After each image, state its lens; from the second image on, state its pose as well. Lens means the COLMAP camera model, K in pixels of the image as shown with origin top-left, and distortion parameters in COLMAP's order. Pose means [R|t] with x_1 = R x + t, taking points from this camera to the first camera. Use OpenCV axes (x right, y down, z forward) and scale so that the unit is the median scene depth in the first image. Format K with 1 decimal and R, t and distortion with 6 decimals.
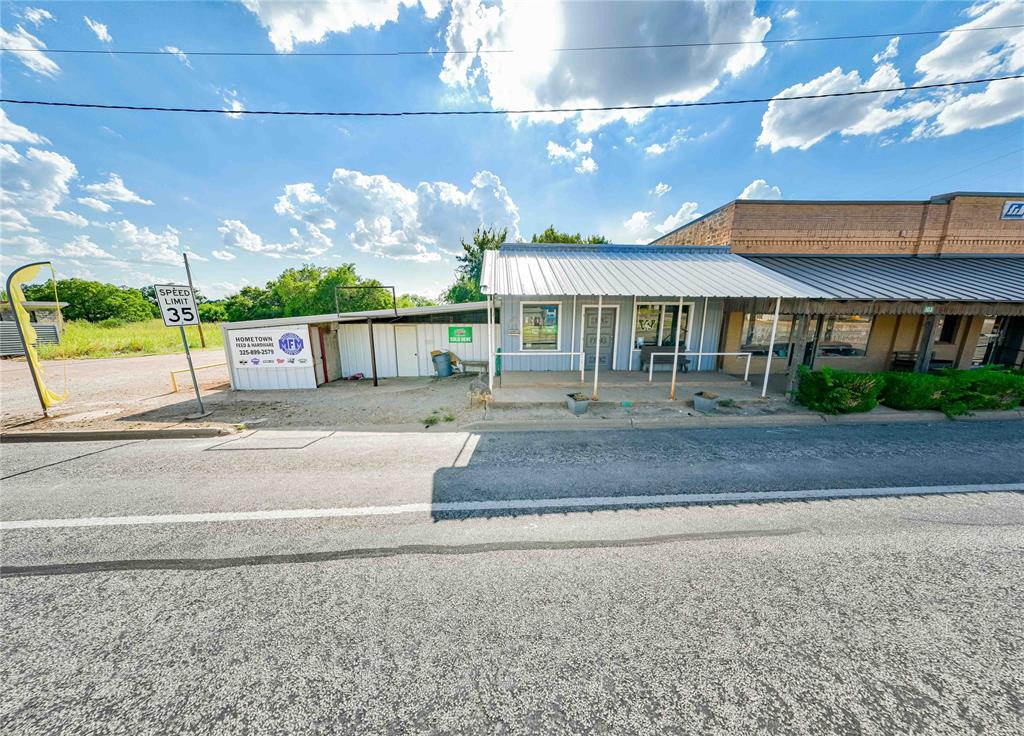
lens RADIAL K [[303.2, 0, 512.0], [0, 303.2, 368.0], [0, 0, 1]] dist [0.006869, -0.000088]
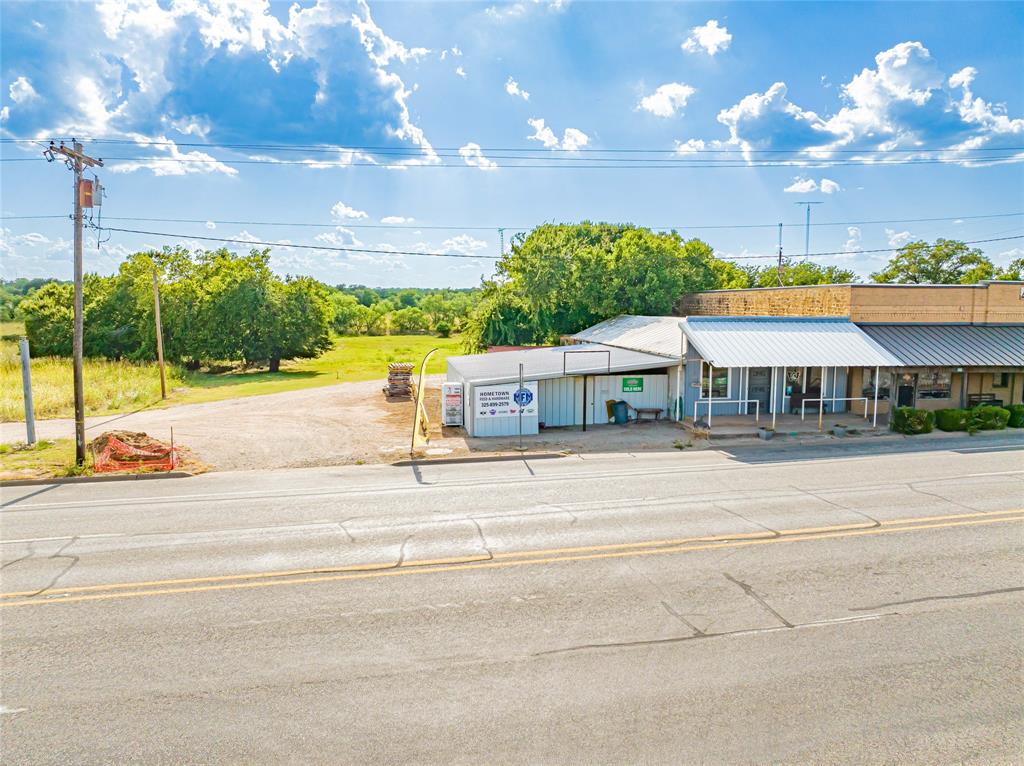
lens RADIAL K [[730.5, 0, 512.0], [0, 730.5, 383.0], [0, 0, 1]] dist [-0.038397, 0.006935]
pose [[0.987452, -0.014762, 0.157225, -1.222199], [0.025389, 0.997510, -0.065803, 0.054431], [-0.155862, 0.068969, 0.985368, -1.836614]]
